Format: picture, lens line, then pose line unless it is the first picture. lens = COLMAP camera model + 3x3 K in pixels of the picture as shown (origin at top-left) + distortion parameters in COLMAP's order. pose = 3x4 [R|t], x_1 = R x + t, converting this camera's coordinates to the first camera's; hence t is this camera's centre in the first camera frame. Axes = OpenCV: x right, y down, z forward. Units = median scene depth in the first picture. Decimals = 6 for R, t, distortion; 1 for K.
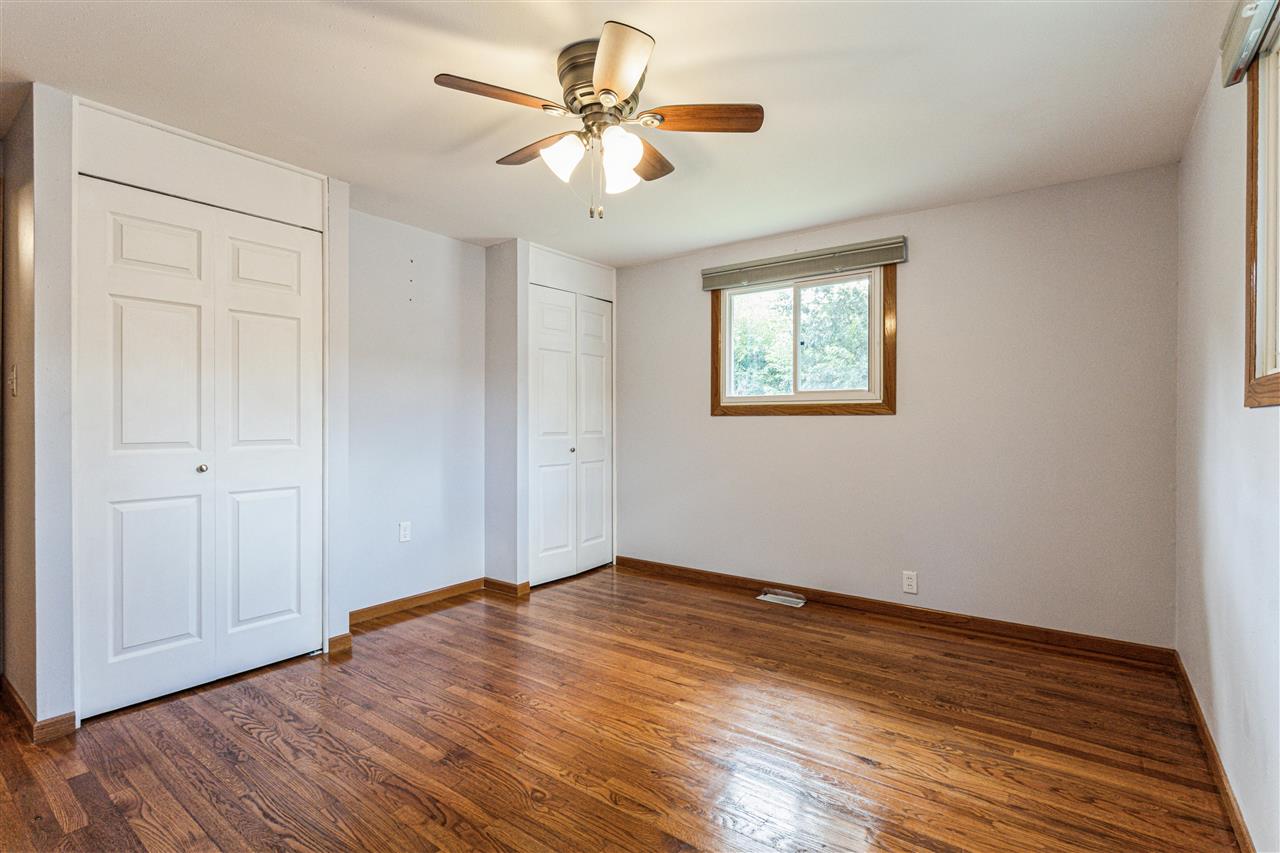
lens RADIAL K [[591.8, 0, 648.1], [0, 591.8, 422.8], [0, 0, 1]] dist [-0.010315, -0.000034]
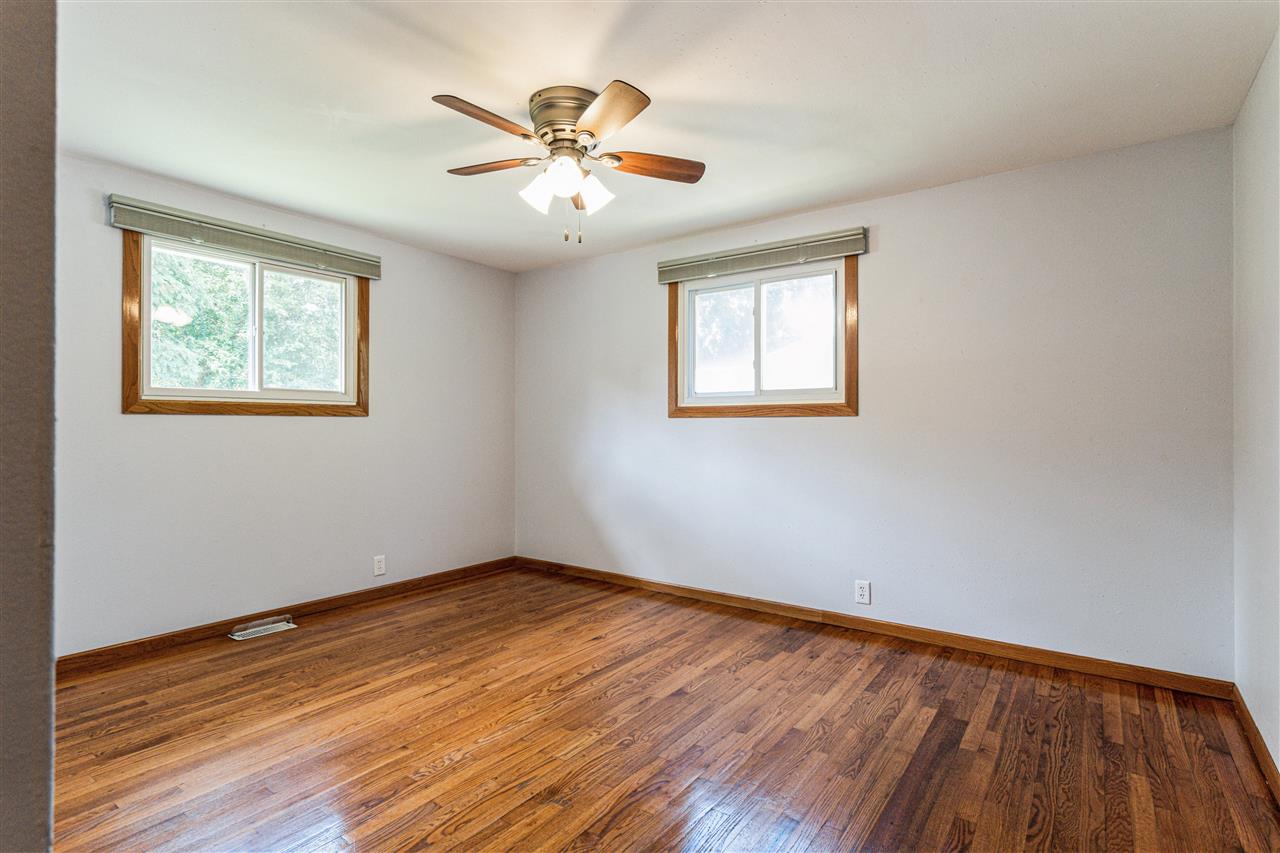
lens RADIAL K [[591.8, 0, 651.0], [0, 591.8, 421.8], [0, 0, 1]] dist [-0.010315, -0.000034]
pose [[0.019257, 0.002756, 0.999811, -0.679854], [-0.001104, 0.999996, -0.002736, -0.001346], [-0.999814, -0.001051, 0.019260, 0.464244]]
